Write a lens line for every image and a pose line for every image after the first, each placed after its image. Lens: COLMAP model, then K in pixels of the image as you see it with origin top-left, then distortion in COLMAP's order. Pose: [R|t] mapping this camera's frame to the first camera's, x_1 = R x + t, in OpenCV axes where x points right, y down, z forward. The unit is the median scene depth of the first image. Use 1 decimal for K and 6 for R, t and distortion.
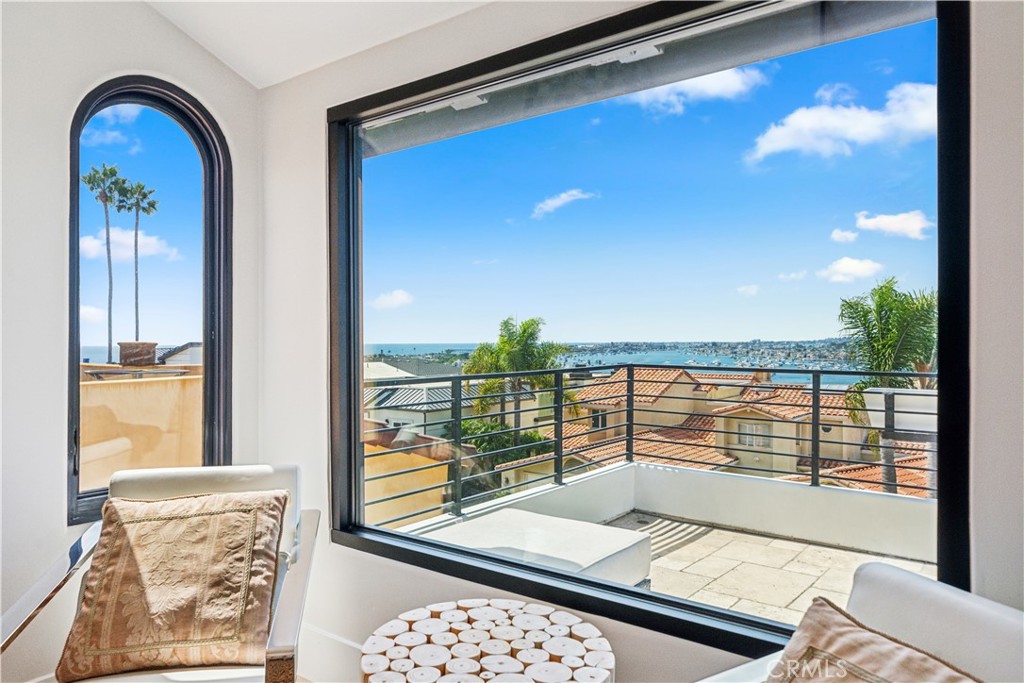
lens RADIAL K [[699.8, 0, 514.0], [0, 699.8, 333.1], [0, 0, 1]] dist [0.001944, -0.001938]
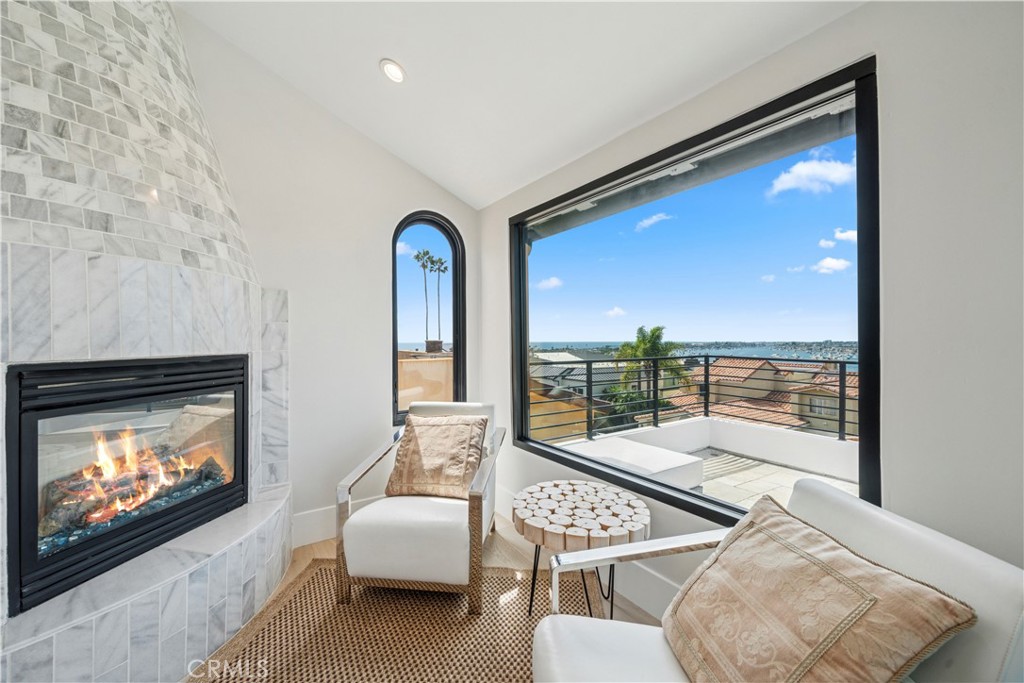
lens RADIAL K [[416.5, 0, 512.0], [0, 416.5, 341.5], [0, 0, 1]] dist [-0.001025, -0.000214]
pose [[0.945978, 0.004053, -0.324207, 0.123745], [0.000422, 0.999906, 0.013733, -0.000231], [0.324232, -0.013128, 0.945887, -0.083412]]
